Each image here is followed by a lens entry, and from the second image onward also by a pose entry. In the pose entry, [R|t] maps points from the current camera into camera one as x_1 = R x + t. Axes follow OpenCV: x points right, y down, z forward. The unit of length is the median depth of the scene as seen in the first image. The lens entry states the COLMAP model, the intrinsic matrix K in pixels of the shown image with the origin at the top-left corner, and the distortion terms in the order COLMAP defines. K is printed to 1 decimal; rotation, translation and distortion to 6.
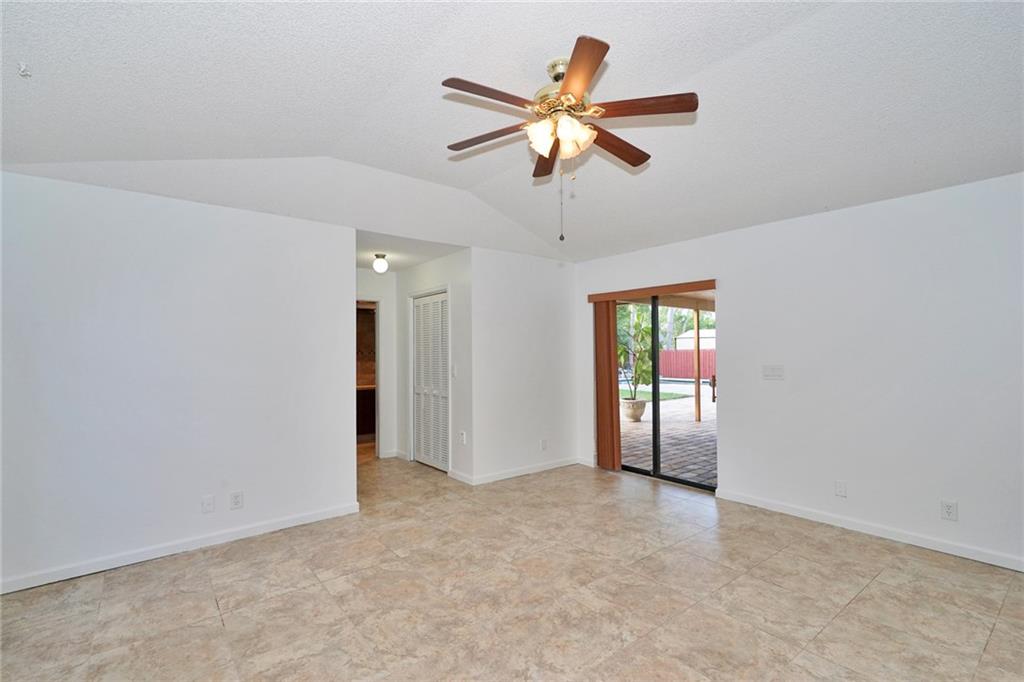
lens RADIAL K [[467.2, 0, 509.7], [0, 467.2, 340.9], [0, 0, 1]] dist [-0.013052, 0.003310]
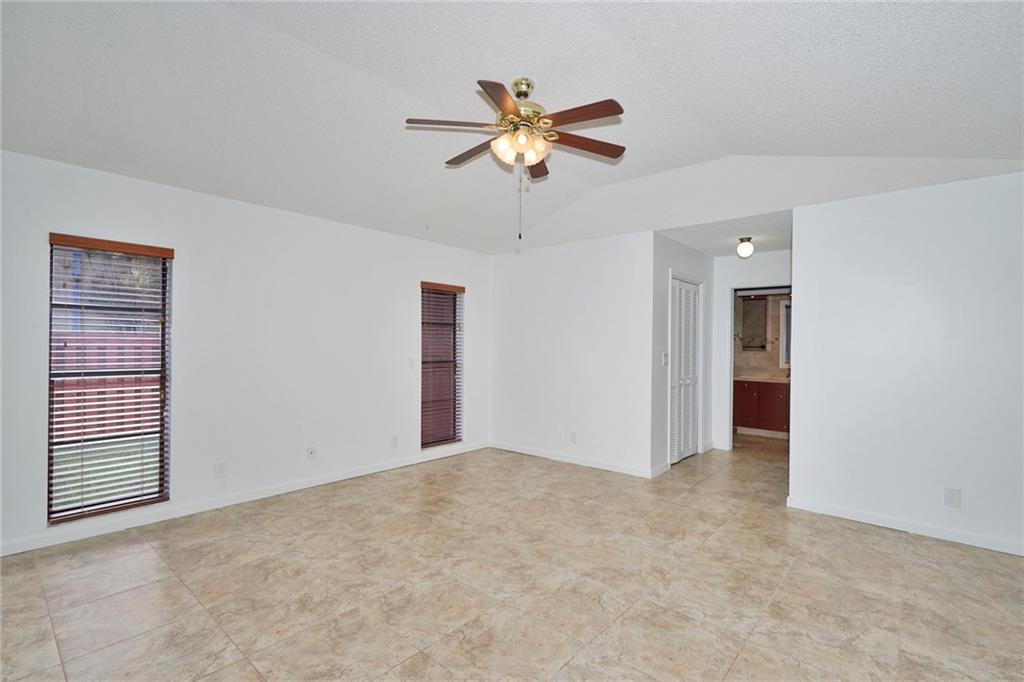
lens RADIAL K [[467.2, 0, 509.3], [0, 467.2, 340.4], [0, 0, 1]] dist [-0.013052, 0.003310]
pose [[0.192319, 0.010715, -0.981274, 0.922505], [0.007816, 0.999892, 0.012450, 0.013173], [0.981301, -0.010064, 0.192215, 0.561986]]
